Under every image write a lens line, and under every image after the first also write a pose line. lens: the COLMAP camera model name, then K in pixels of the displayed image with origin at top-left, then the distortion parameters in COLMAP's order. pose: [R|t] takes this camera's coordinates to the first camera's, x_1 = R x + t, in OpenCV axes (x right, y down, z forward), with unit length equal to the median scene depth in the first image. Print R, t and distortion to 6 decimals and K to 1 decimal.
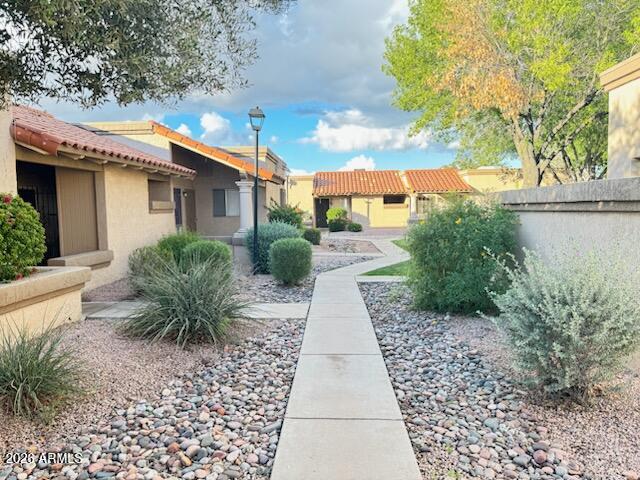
lens RADIAL K [[447.7, 0, 318.8], [0, 447.7, 239.5], [0, 0, 1]] dist [0.036628, -0.038870]
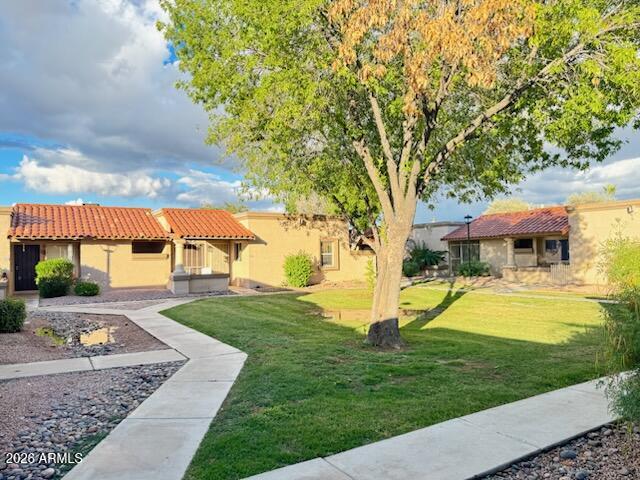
lens RADIAL K [[447.7, 0, 318.8], [0, 447.7, 239.5], [0, 0, 1]] dist [0.036628, -0.038870]
pose [[0.835161, 0.024058, 0.549479, 0.000853], [0.037722, 0.994185, -0.100862, -0.019111], [-0.548710, 0.104964, 0.829397, 0.255225]]
